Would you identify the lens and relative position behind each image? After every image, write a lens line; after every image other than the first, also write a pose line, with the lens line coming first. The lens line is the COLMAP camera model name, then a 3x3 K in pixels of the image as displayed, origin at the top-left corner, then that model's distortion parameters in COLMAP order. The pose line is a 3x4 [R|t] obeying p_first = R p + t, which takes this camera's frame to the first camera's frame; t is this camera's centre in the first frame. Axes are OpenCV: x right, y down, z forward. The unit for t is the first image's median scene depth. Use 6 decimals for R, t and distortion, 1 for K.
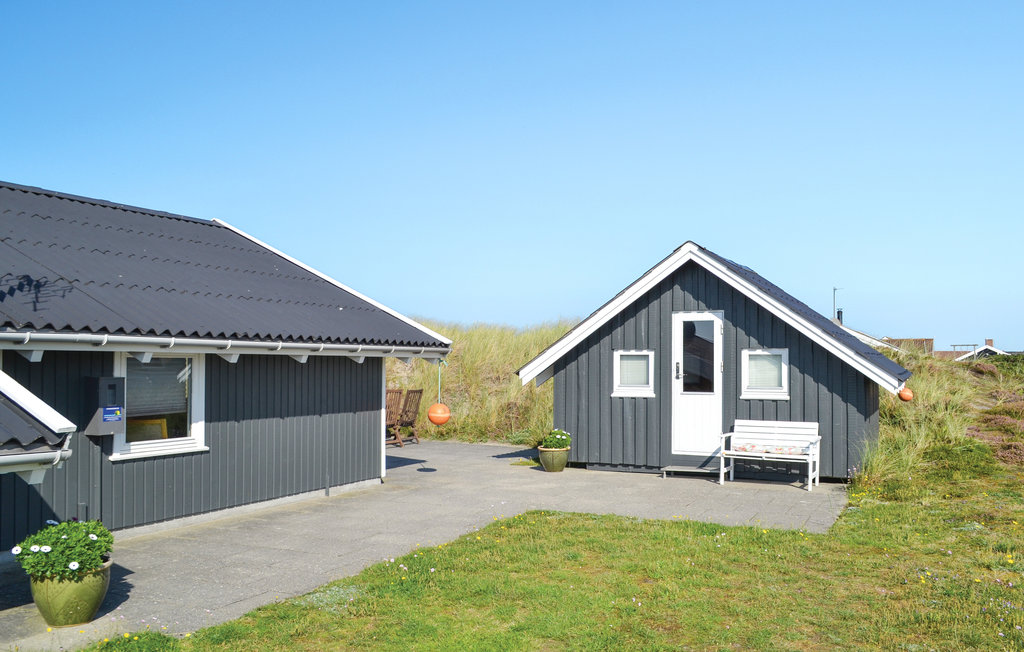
lens RADIAL K [[873.0, 0, 512.0], [0, 873.0, 326.0], [0, 0, 1]] dist [0.005602, 0.001375]
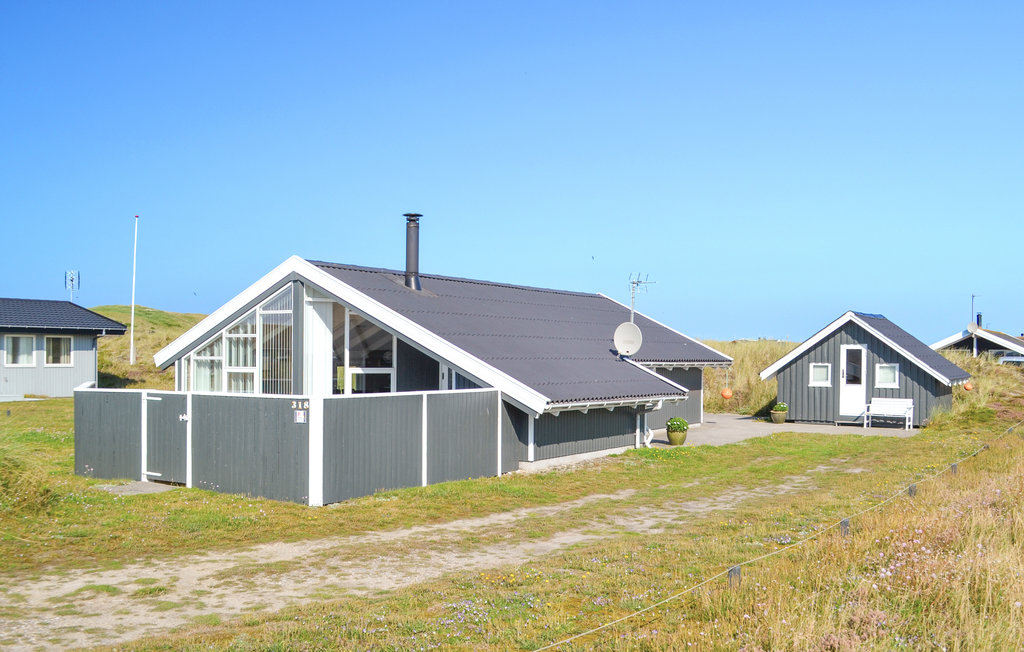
lens RADIAL K [[1048.0, 0, 512.4], [0, 1048.0, 335.5], [0, 0, 1]] dist [-0.009539, -0.004717]
pose [[0.995470, 0.004849, -0.094956, -0.347159], [-0.002327, 0.999642, 0.026651, -0.101100], [0.095051, -0.026309, 0.995125, -1.499633]]
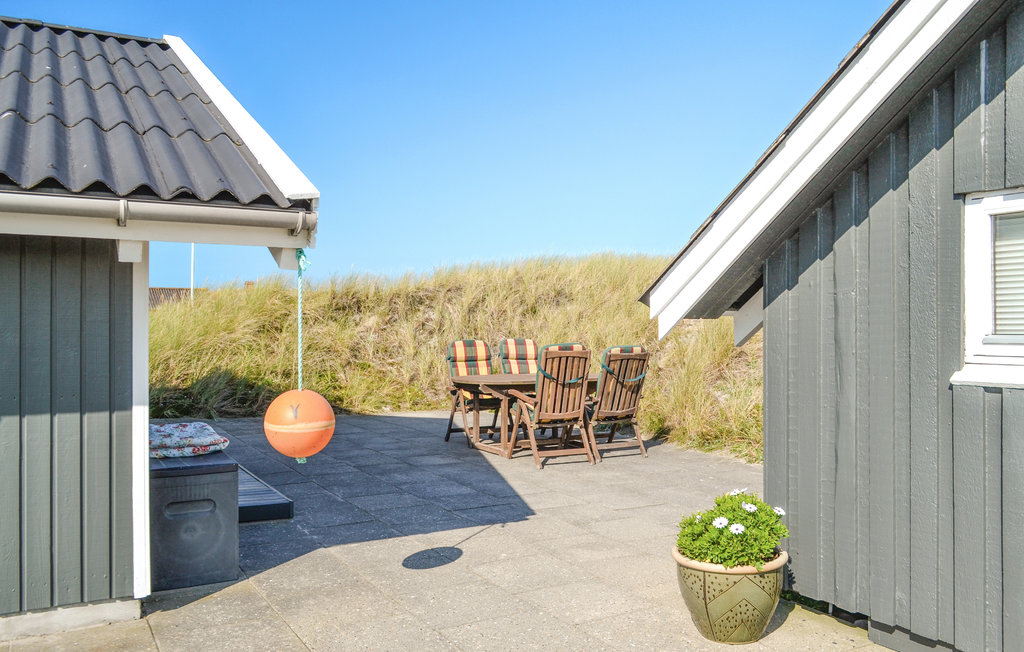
lens RADIAL K [[873.0, 0, 512.0], [0, 873.0, 326.0], [0, 0, 1]] dist [0.005602, 0.001375]
pose [[0.876546, -0.008295, -0.481247, 0.130457], [0.024266, 0.999342, 0.026972, 0.057161], [0.480707, -0.035320, 0.876170, 0.754447]]
